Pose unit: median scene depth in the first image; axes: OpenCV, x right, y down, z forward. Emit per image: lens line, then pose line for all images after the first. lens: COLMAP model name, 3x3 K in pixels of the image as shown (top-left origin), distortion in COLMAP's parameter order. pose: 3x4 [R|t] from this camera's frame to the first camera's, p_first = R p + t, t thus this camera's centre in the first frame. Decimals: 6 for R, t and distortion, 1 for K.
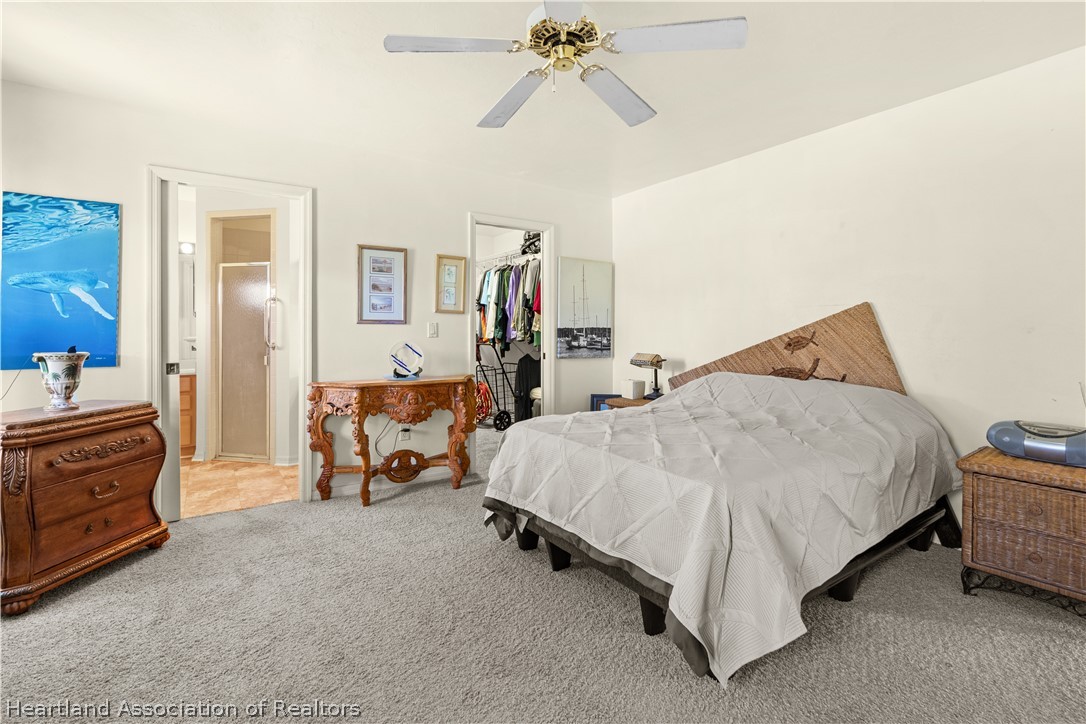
lens RADIAL K [[499.2, 0, 542.9], [0, 499.2, 334.2], [0, 0, 1]] dist [-0.010551, 0.002010]
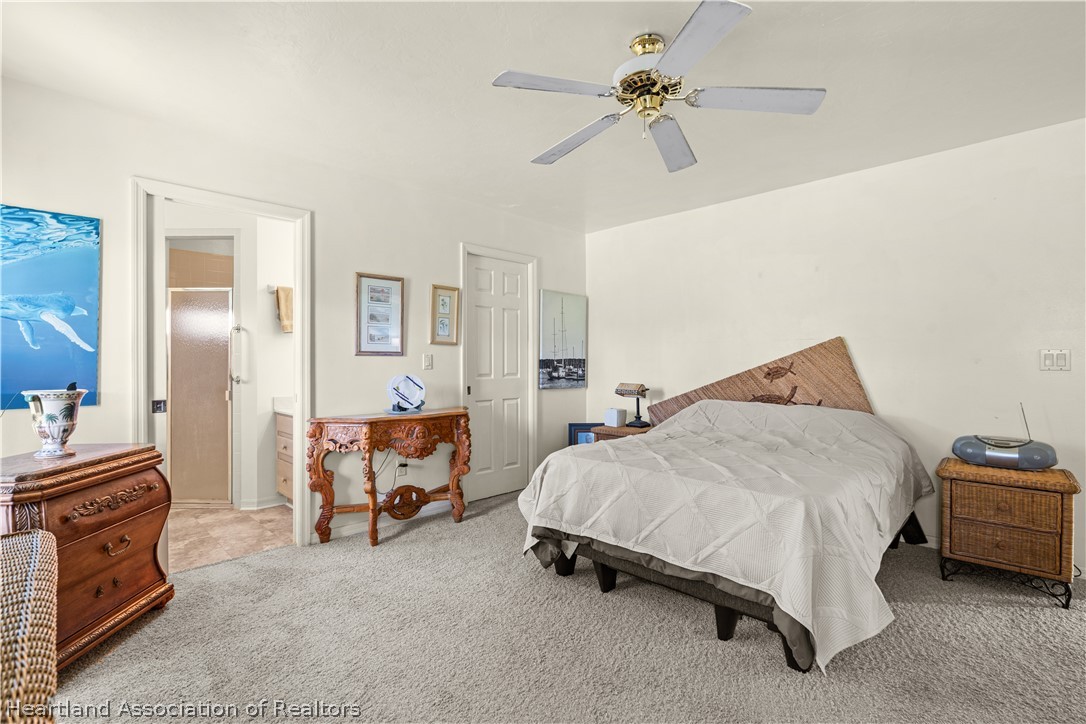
lens RADIAL K [[499.2, 0, 535.4], [0, 499.2, 364.1], [0, 0, 1]] dist [-0.010551, 0.002010]
pose [[0.982614, -0.003868, 0.185618, -0.262971], [0.003965, 0.999992, -0.000154, -0.003944], [-0.185616, 0.000888, 0.982622, -0.000327]]
